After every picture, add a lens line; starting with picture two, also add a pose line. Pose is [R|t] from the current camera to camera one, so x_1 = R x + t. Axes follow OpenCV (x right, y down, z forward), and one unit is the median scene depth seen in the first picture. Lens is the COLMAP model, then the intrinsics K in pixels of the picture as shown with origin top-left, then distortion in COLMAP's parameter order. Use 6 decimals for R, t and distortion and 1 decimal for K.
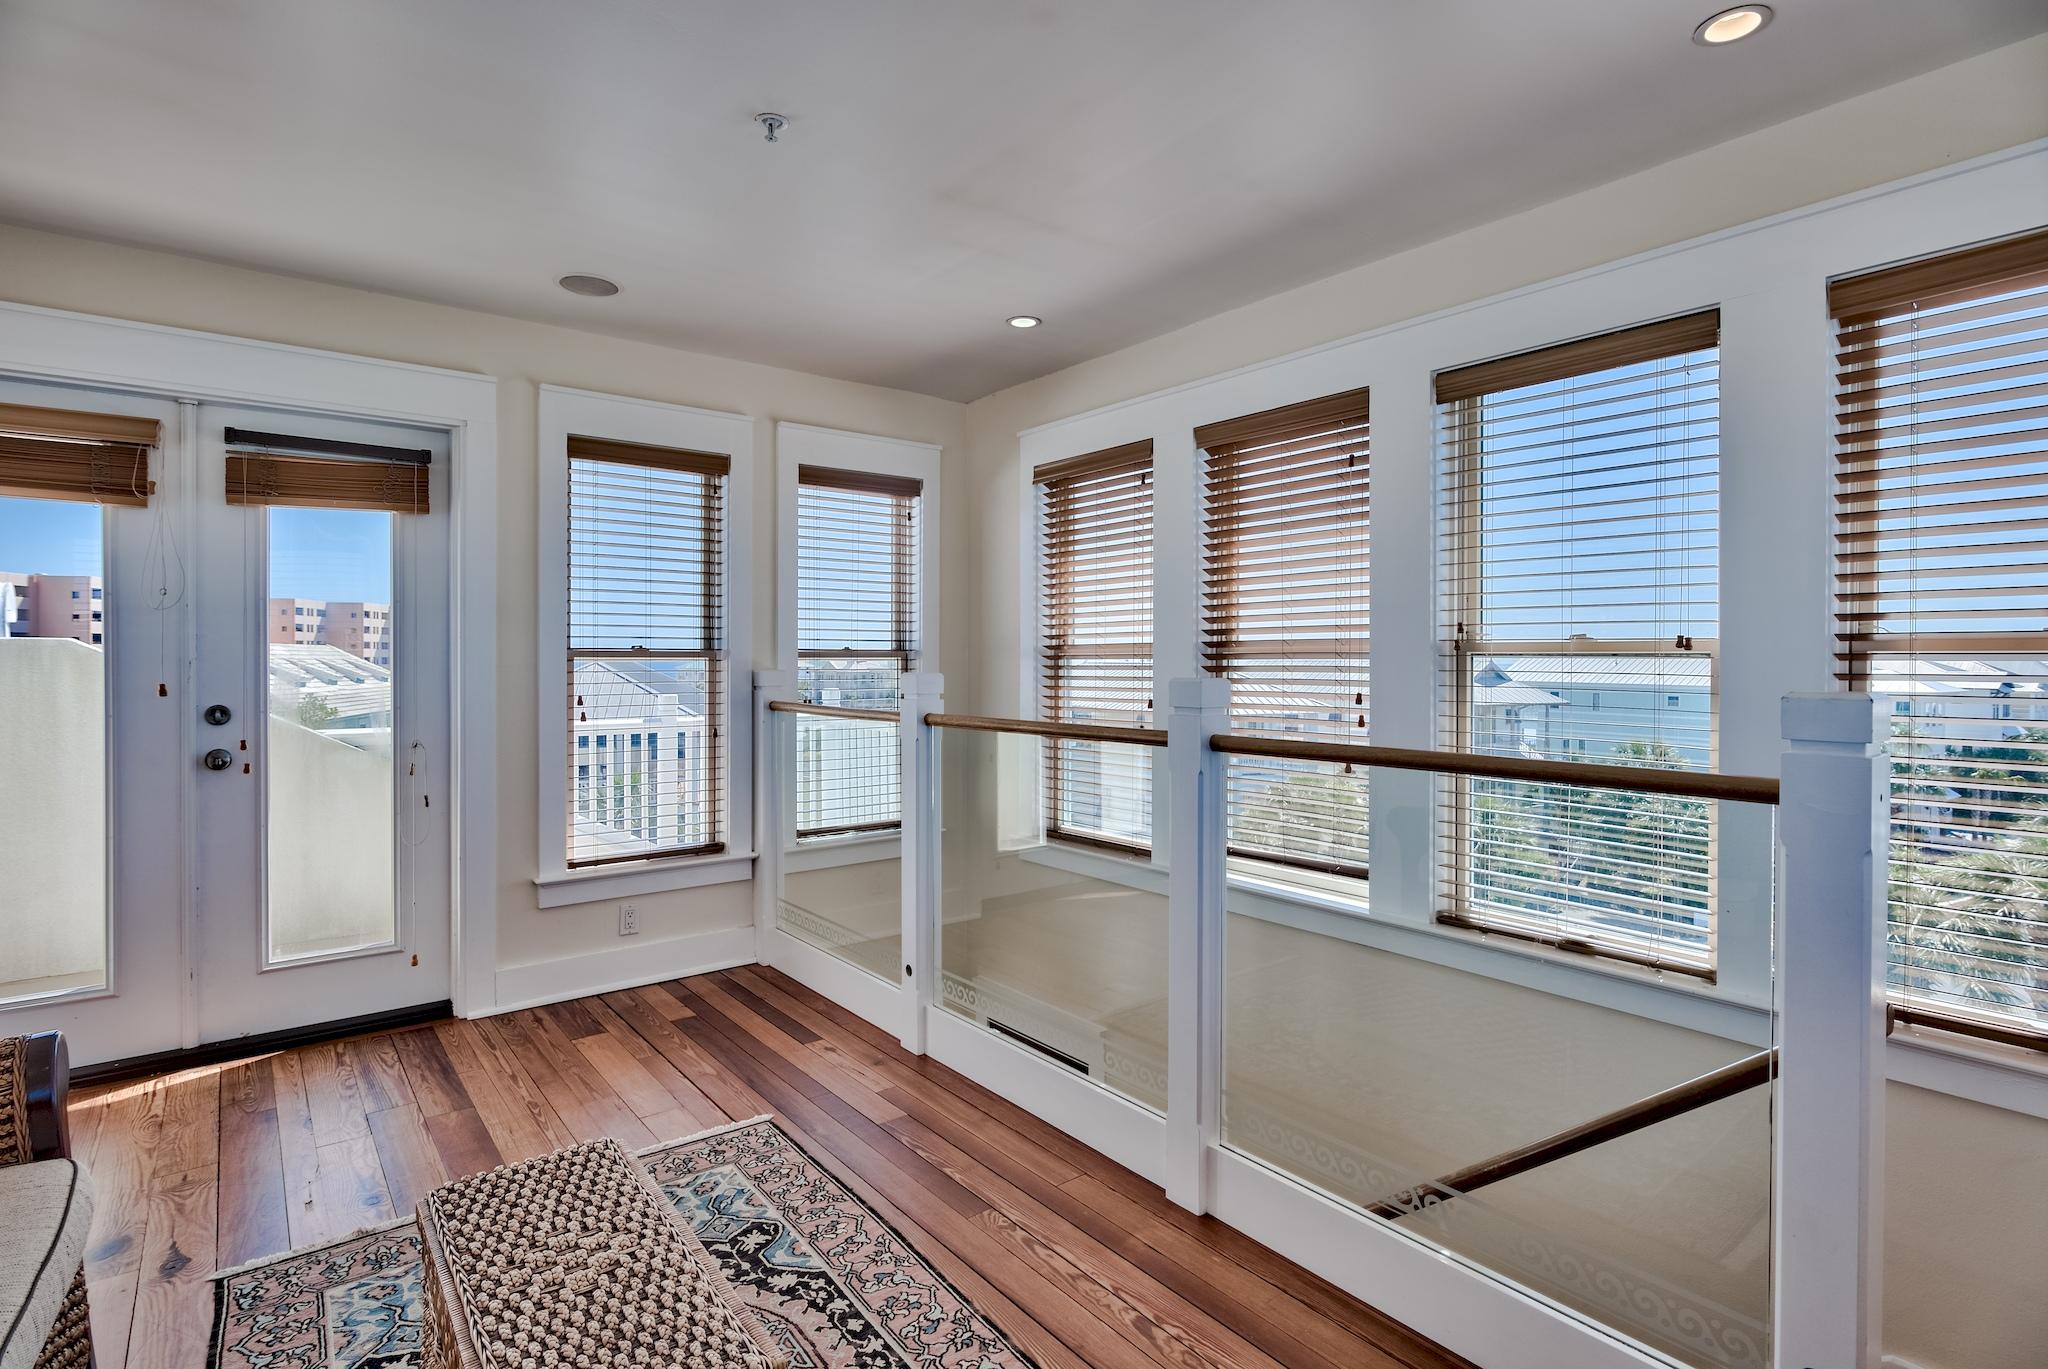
lens RADIAL K [[1052.9, 0, 1022.0], [0, 1052.9, 663.1], [0, 0, 1]] dist [-0.003302, -0.001044]
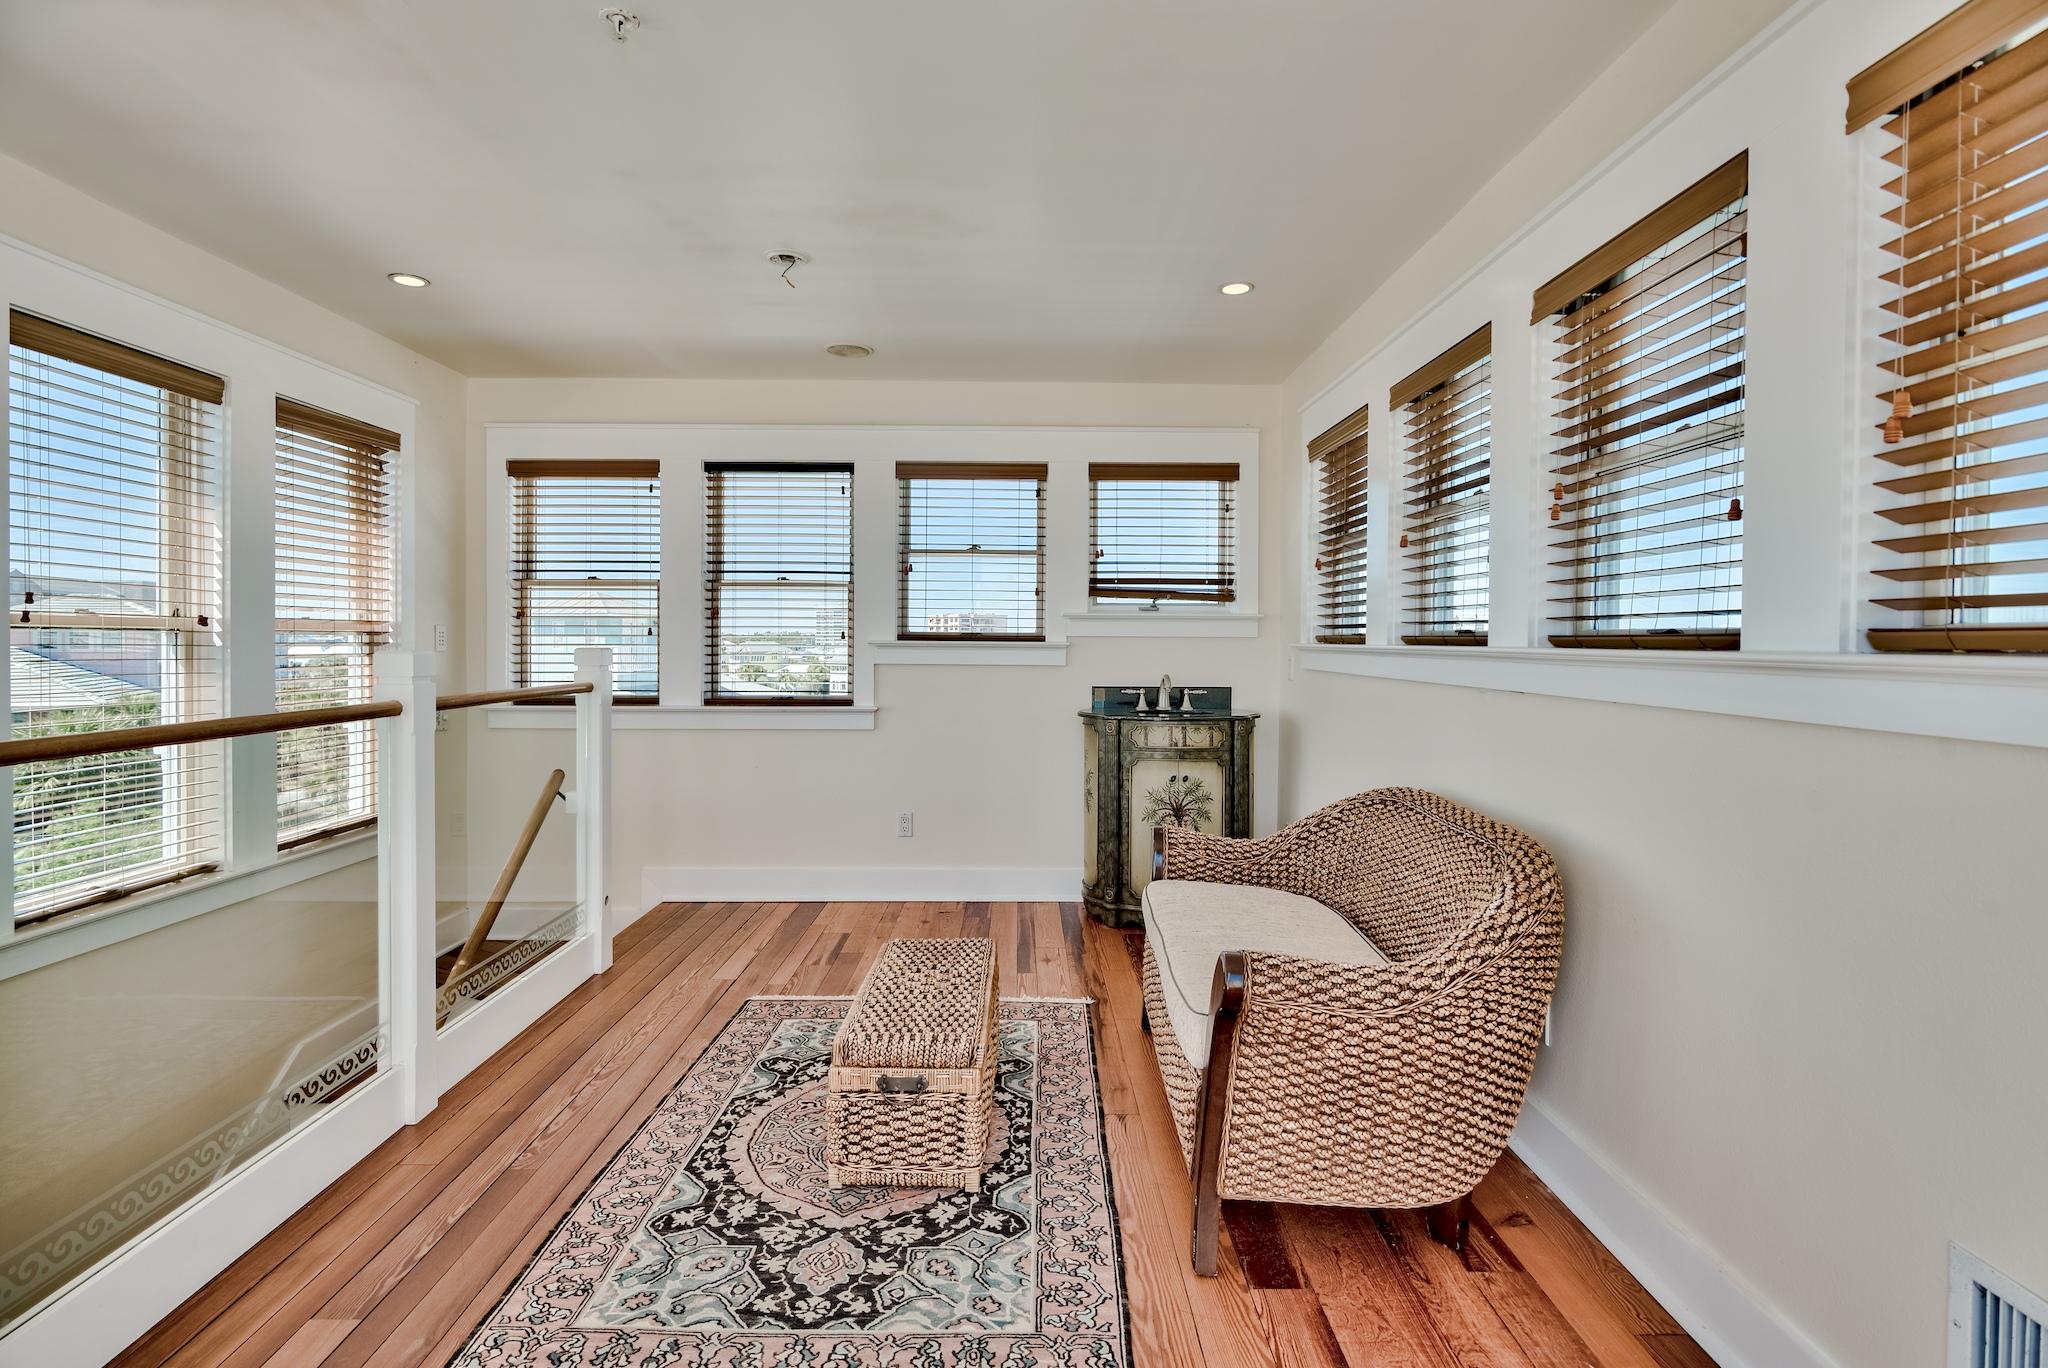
lens RADIAL K [[1052.9, 0, 1022.0], [0, 1052.9, 662.6], [0, 0, 1]] dist [-0.003302, -0.001044]
pose [[-0.805872, -0.015967, 0.591874, -1.129188], [-0.003225, 0.999740, 0.022578, -0.010410], [-0.592081, 0.016286, -0.805714, 1.647566]]
